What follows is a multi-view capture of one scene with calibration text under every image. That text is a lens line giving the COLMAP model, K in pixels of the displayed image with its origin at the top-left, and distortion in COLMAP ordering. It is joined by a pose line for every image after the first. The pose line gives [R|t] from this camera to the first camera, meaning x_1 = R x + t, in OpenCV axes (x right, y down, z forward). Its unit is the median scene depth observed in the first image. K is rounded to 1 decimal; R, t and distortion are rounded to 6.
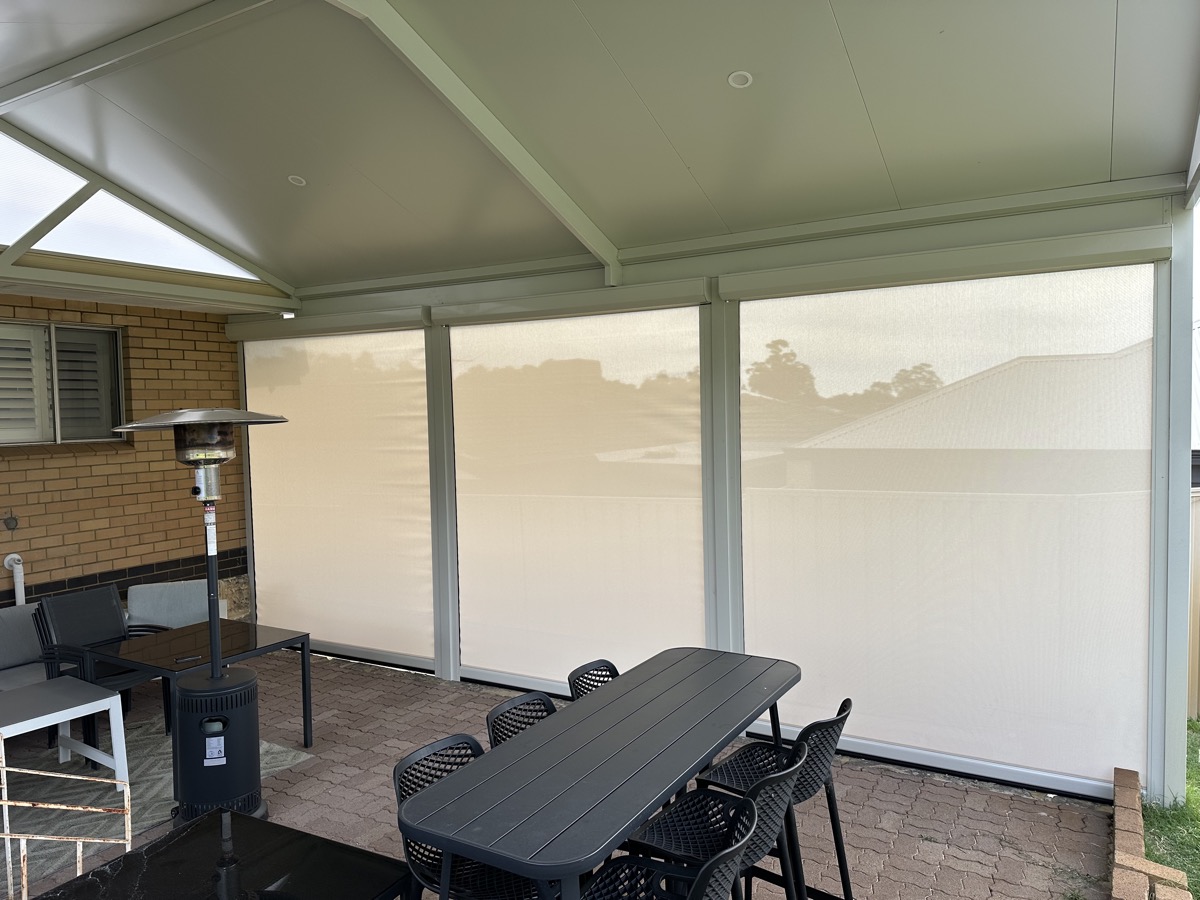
lens RADIAL K [[830.4, 0, 600.0], [0, 830.4, 450.0], [0, 0, 1]] dist [0.049736, -0.053910]
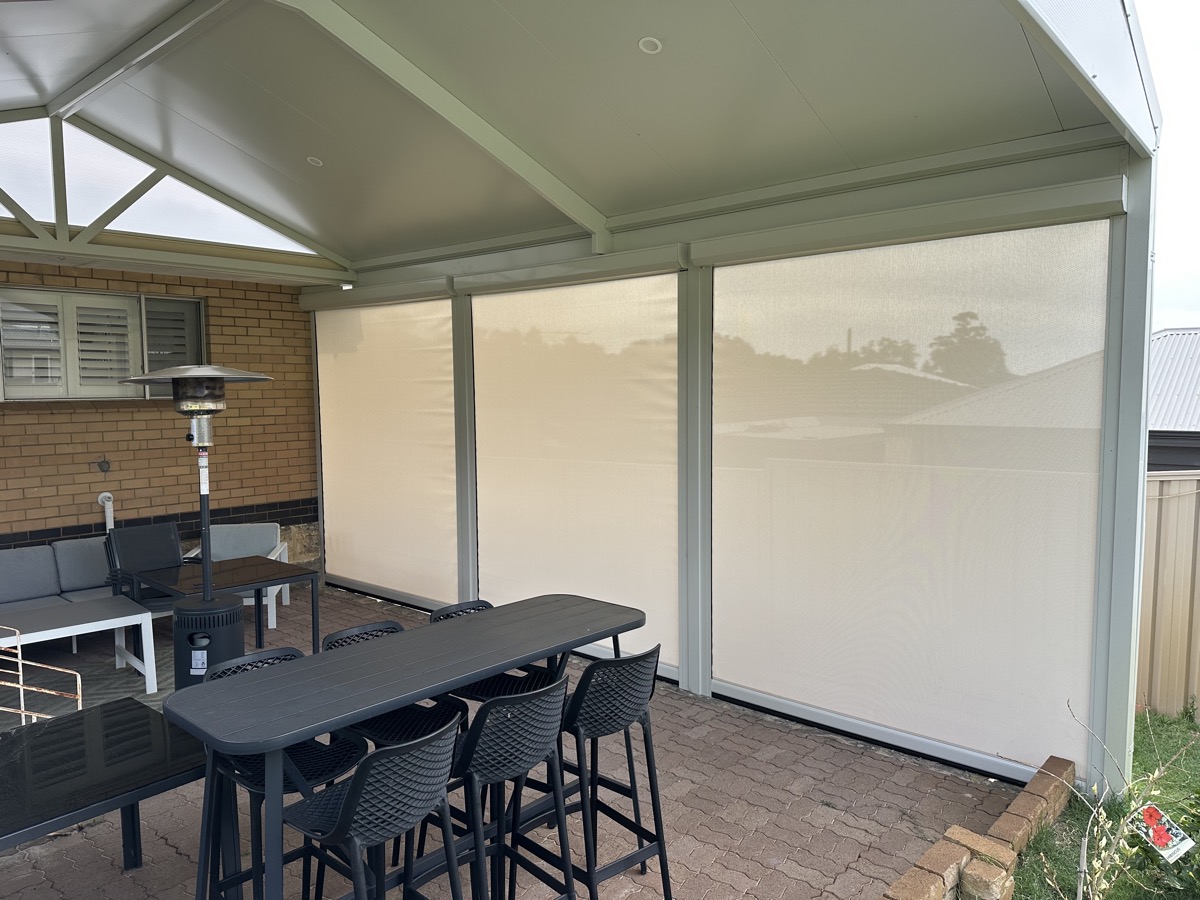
lens RADIAL K [[830.4, 0, 600.0], [0, 830.4, 450.0], [0, 0, 1]] dist [0.049736, -0.053910]
pose [[0.980924, 0.029979, -0.192068, 0.201999], [-0.024189, 0.999182, 0.032418, 0.010302], [0.192882, -0.027154, 0.980846, -0.013933]]
